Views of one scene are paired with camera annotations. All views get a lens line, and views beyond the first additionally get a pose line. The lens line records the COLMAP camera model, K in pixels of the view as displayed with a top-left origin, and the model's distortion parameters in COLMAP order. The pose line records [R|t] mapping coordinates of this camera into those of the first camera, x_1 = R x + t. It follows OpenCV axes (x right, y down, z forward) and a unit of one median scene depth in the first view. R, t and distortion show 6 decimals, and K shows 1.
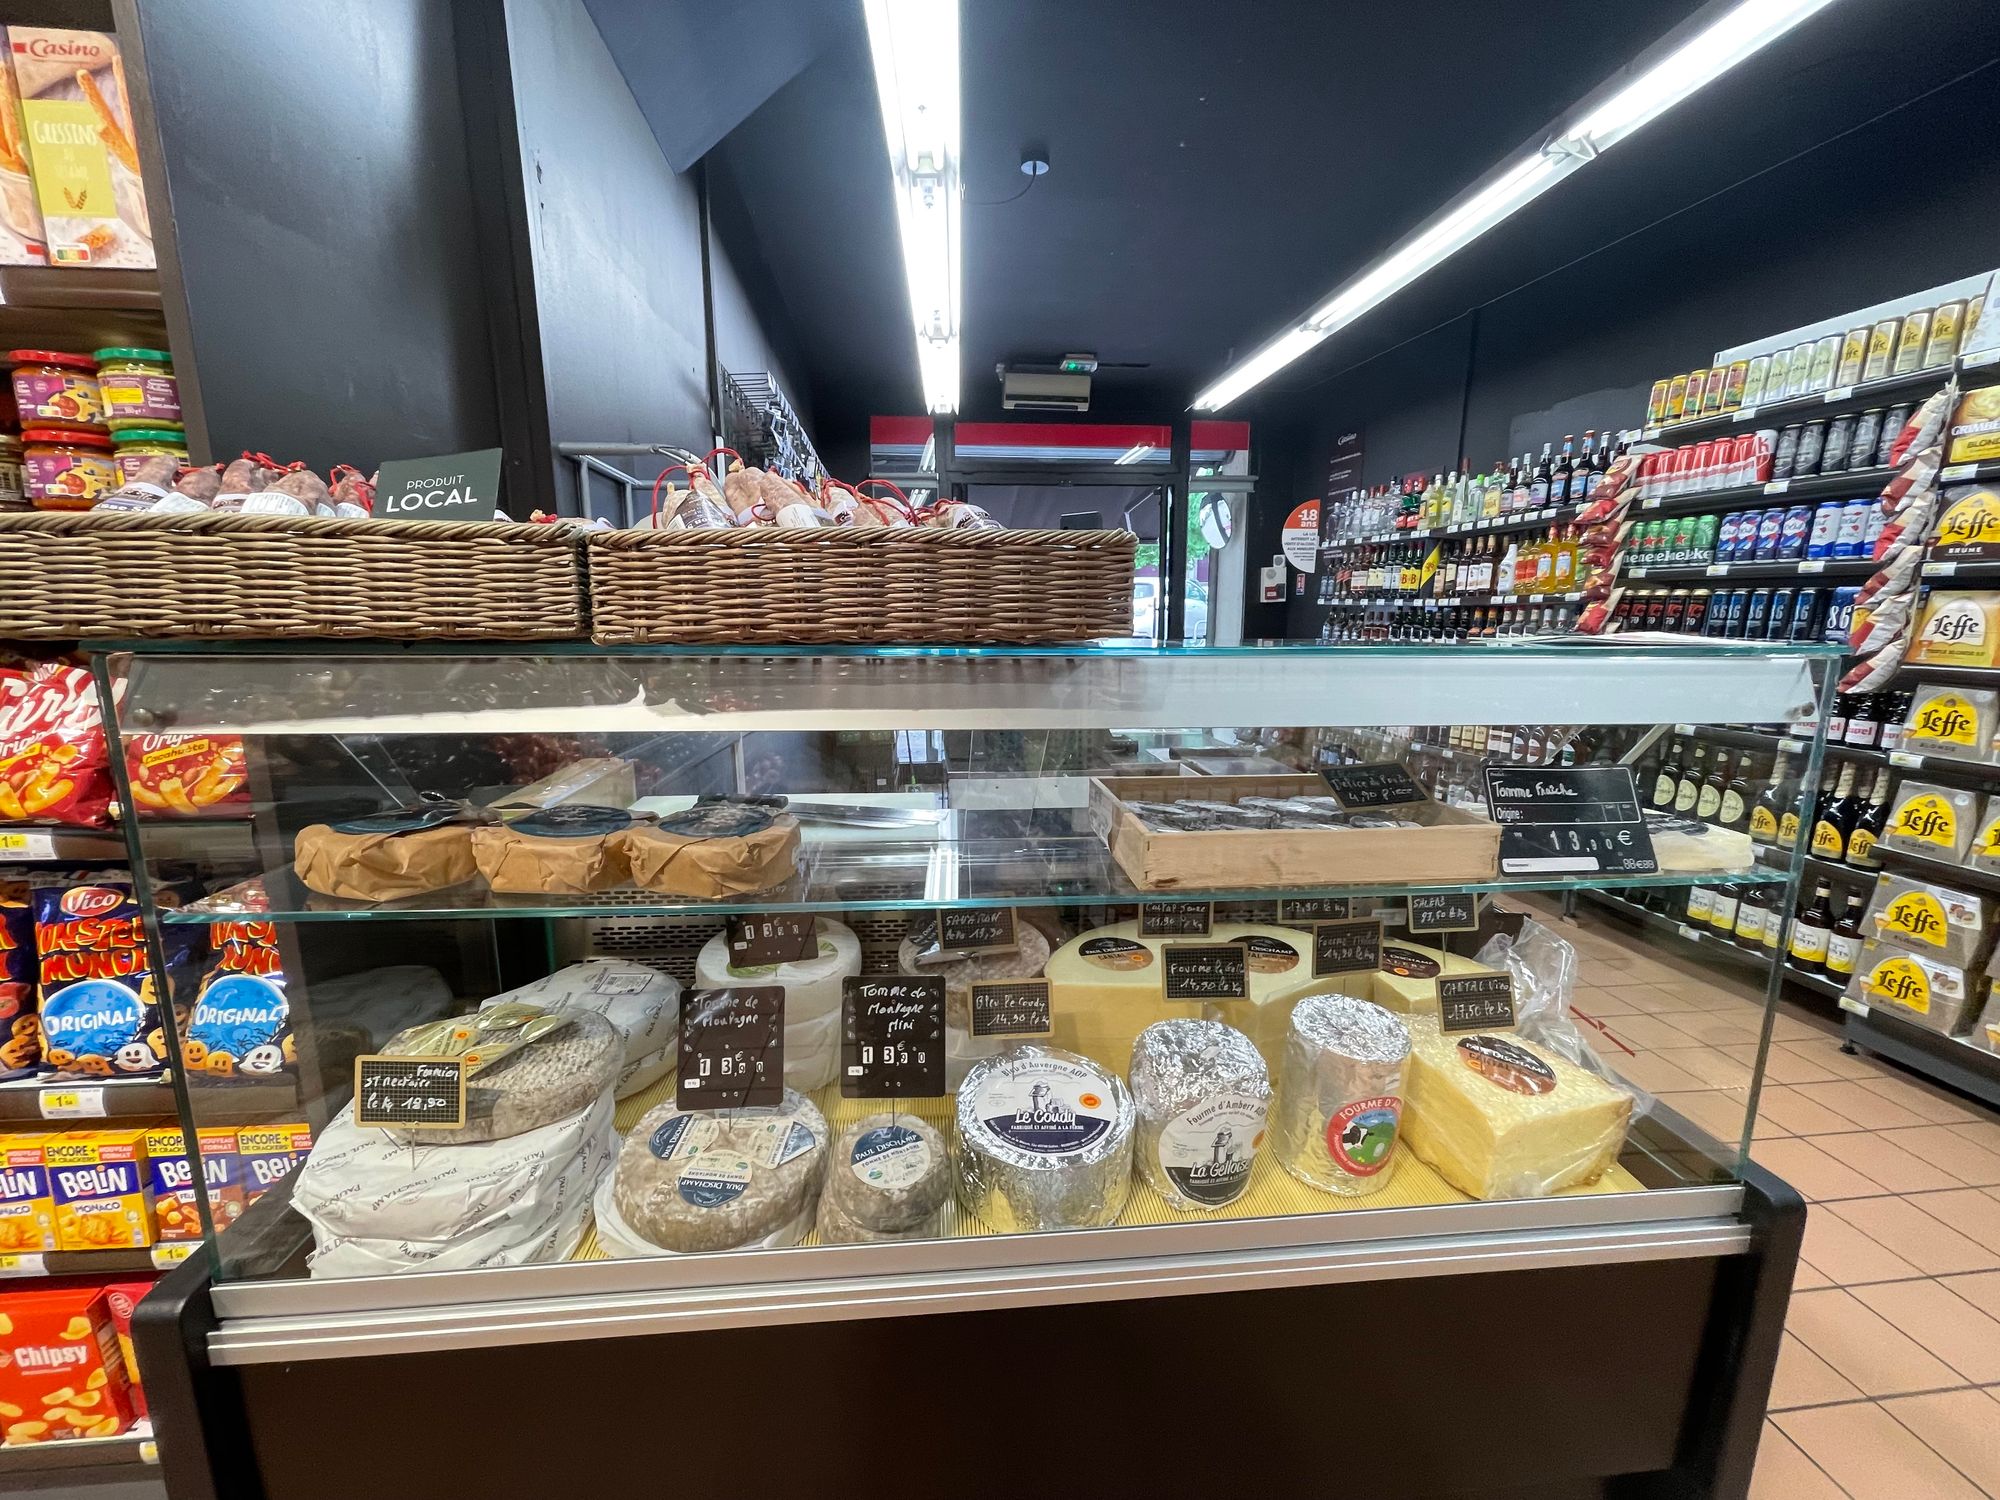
lens RADIAL K [[806.5, 0, 996.9], [0, 806.5, 757.4], [0, 0, 1]] dist [-0.001943, -0.000812]
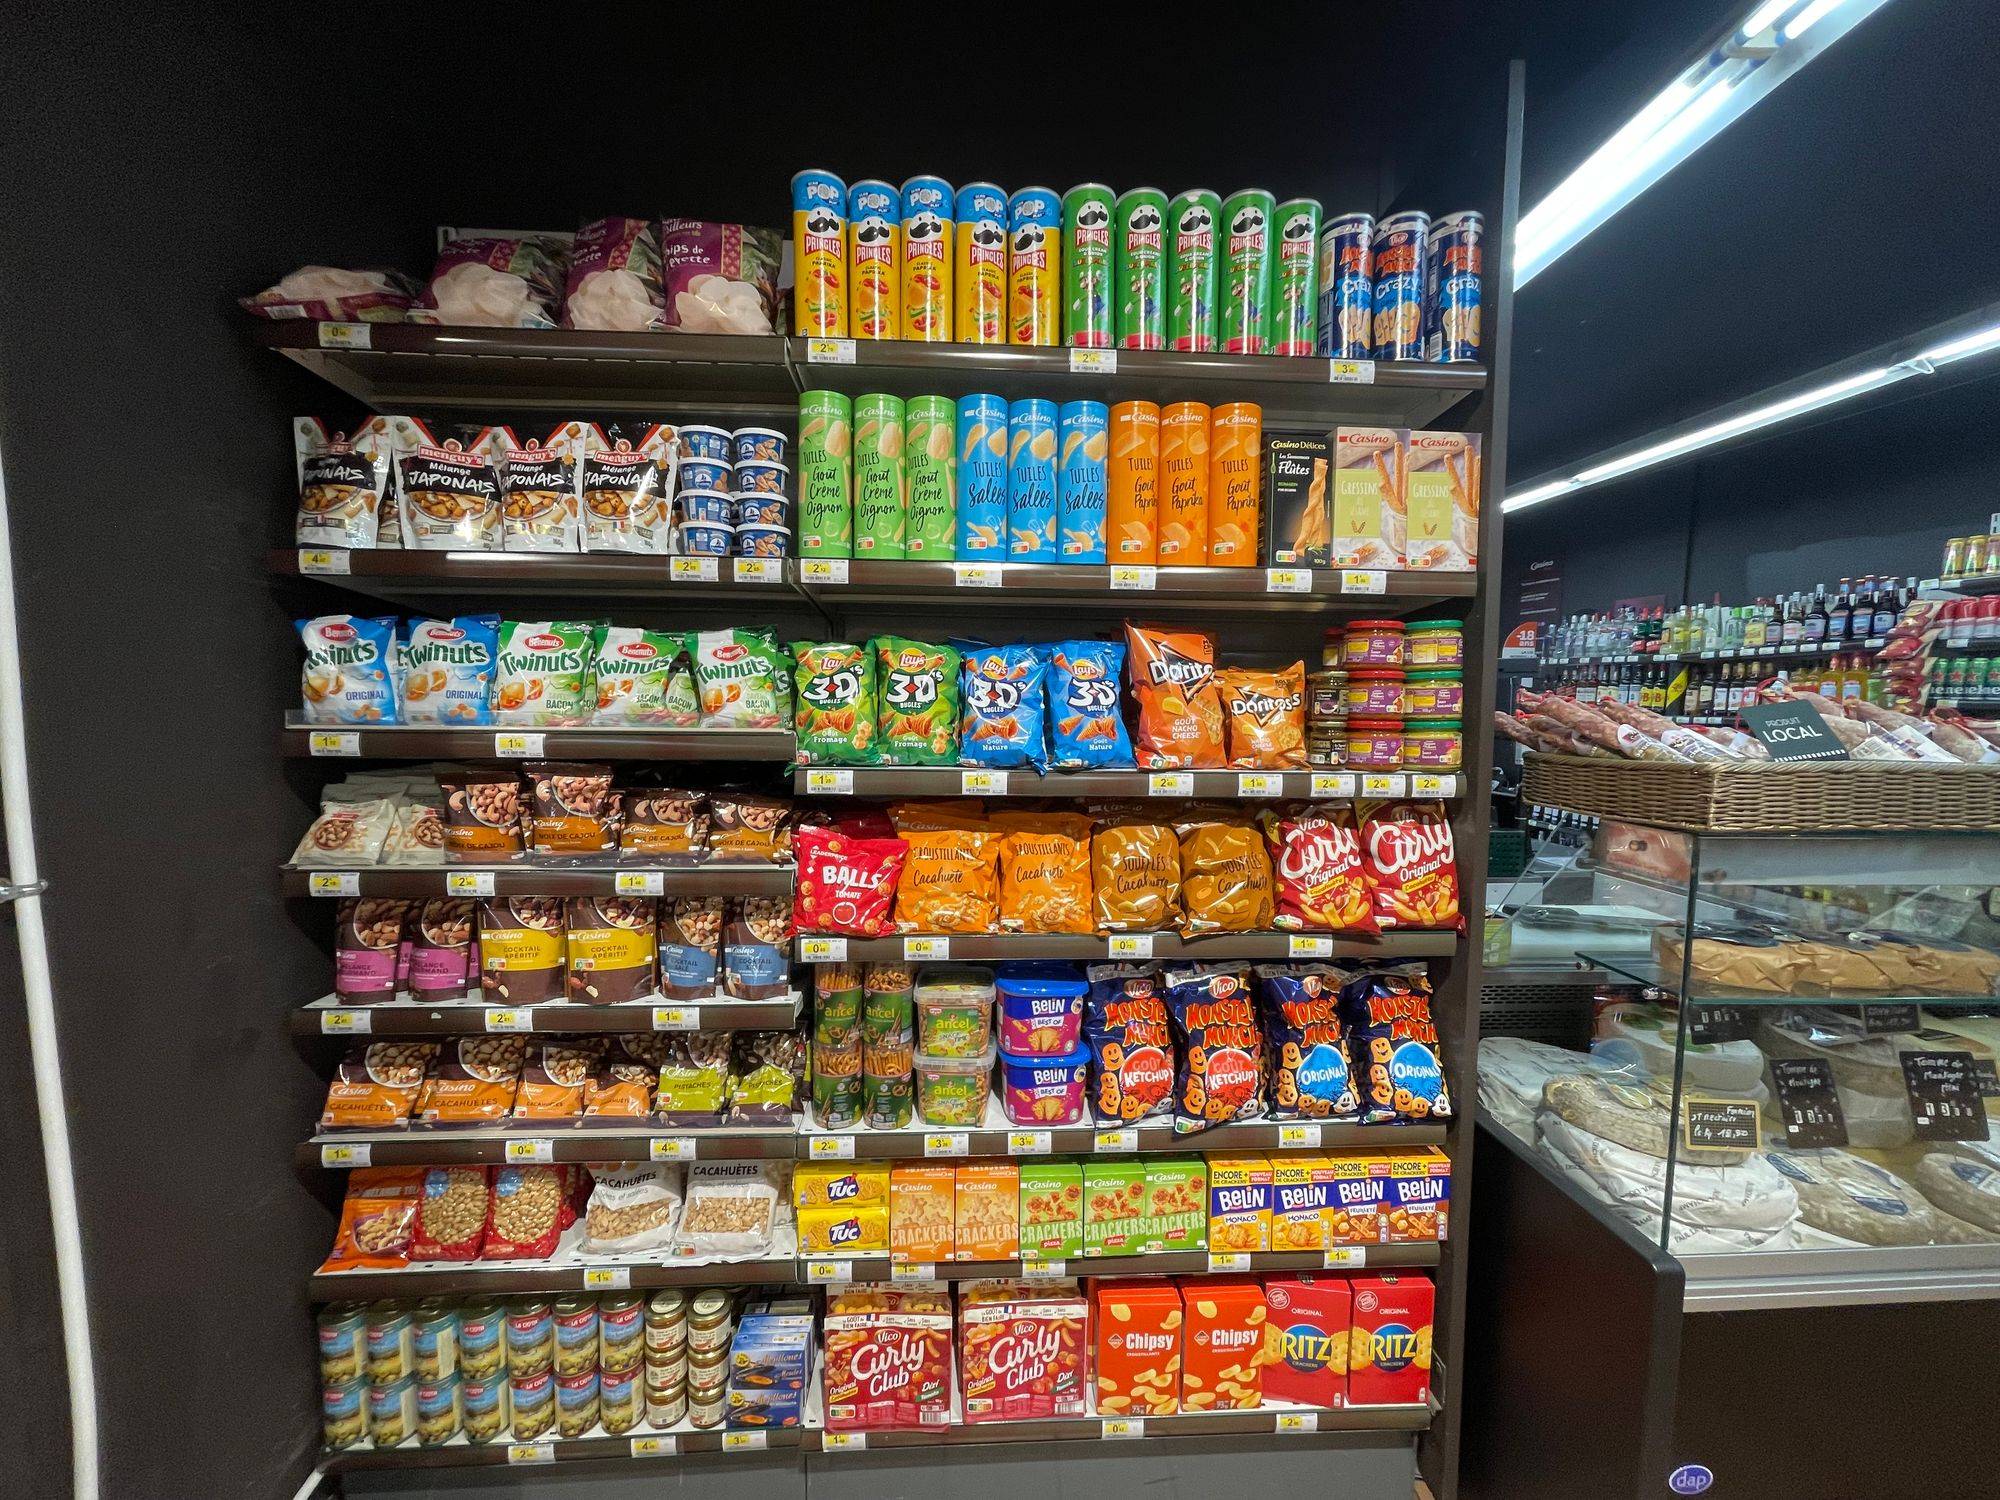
lens RADIAL K [[801.7, 0, 996.5], [0, 801.7, 760.0], [0, 0, 1]] dist [-0.000199, -0.003033]
pose [[0.999271, 0.009077, -0.037084, -0.524535], [-0.012970, 0.994267, -0.106135, -0.019012], [0.035908, 0.106538, 0.993660, -0.146958]]
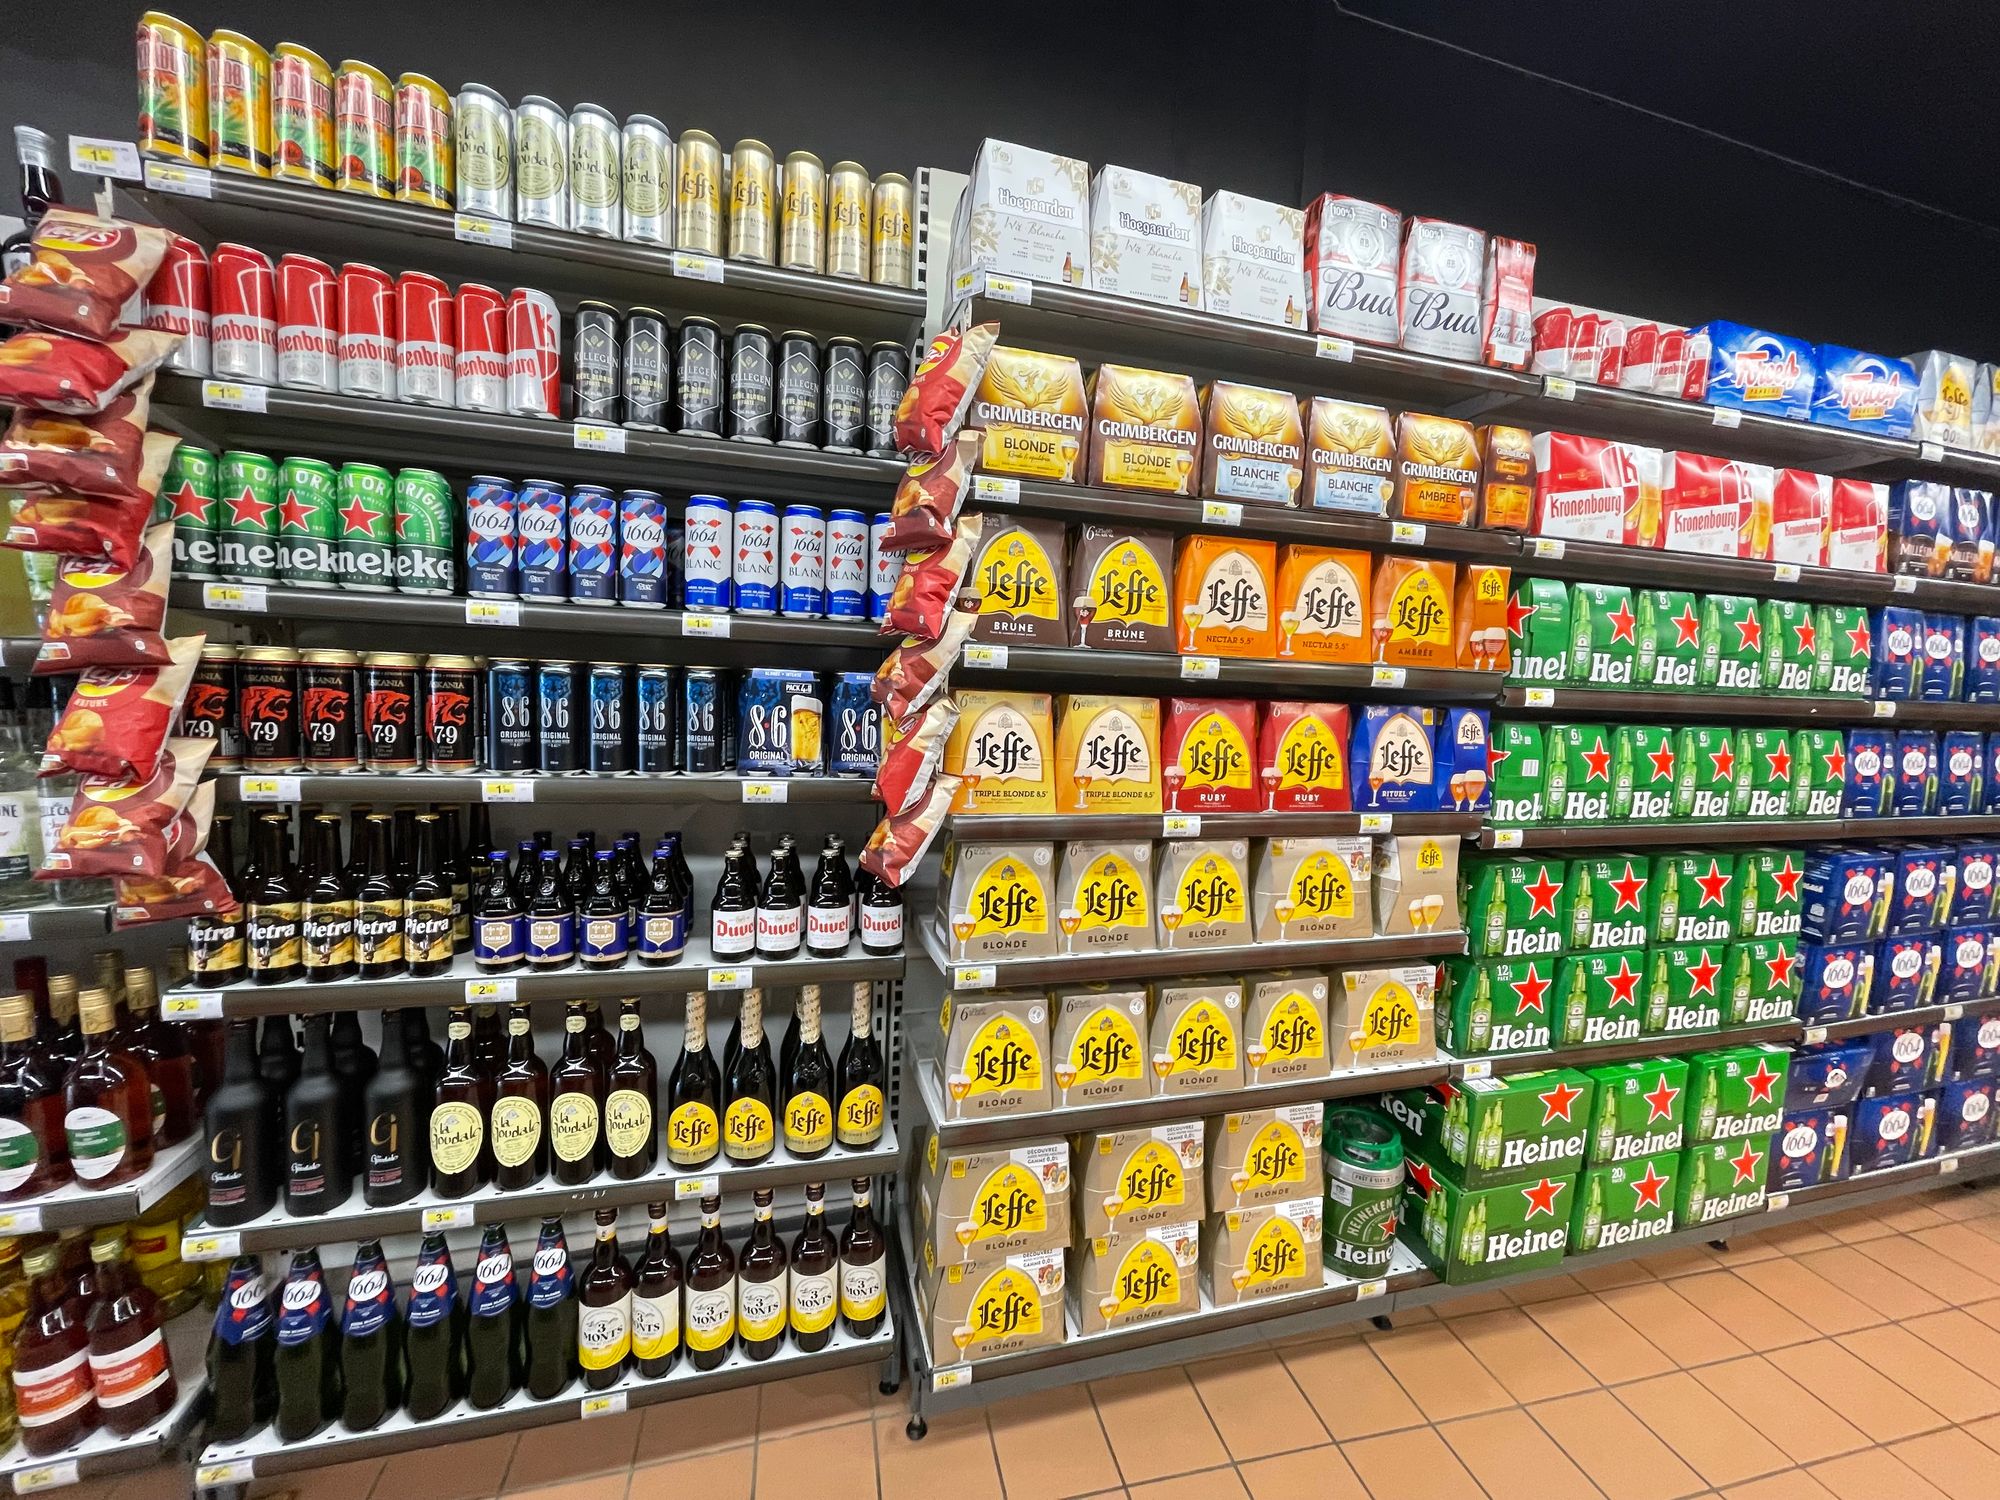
lens RADIAL K [[806.5, 0, 996.9], [0, 806.5, 757.4], [0, 0, 1]] dist [-0.001943, -0.000812]
pose [[-0.124395, -0.135171, 0.982983, 0.447214], [0.132612, 0.979525, 0.151477, -0.187340], [-0.983331, 0.149198, -0.103923, 0.797305]]
